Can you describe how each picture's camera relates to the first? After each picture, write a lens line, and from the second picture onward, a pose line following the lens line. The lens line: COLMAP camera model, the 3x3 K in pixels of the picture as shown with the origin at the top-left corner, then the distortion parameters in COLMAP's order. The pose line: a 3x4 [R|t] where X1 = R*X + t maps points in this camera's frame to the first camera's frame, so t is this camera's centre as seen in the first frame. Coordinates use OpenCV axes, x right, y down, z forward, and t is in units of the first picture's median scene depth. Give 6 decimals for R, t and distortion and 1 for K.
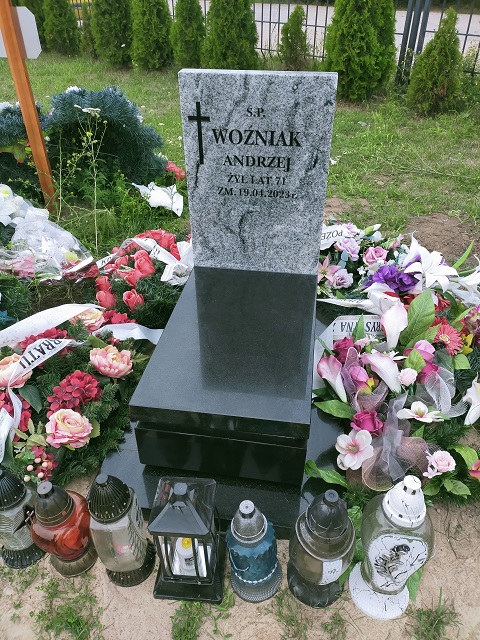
lens RADIAL K [[479.9, 0, 240.0], [0, 479.9, 320.0], [0, 0, 1]] dist [0.099553, -0.161082]
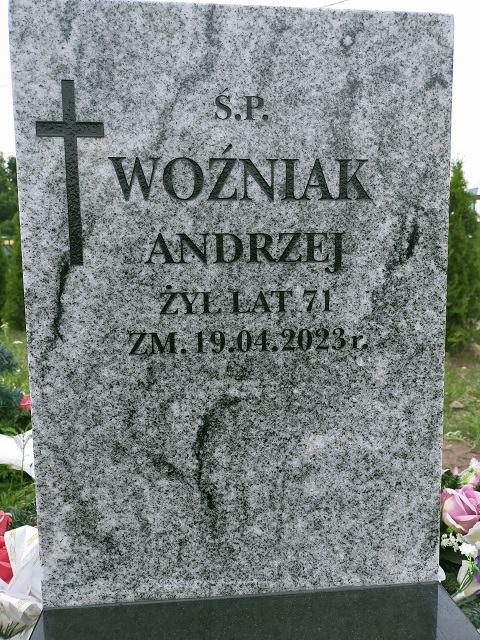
lens RADIAL K [[479.9, 0, 240.0], [0, 479.9, 320.0], [0, 0, 1]] dist [0.099553, -0.161082]
pose [[0.968505, -0.026290, 0.247601, -0.056059], [0.148302, 0.859691, -0.488812, -0.118579], [-0.200010, 0.510137, 0.836515, 0.745241]]
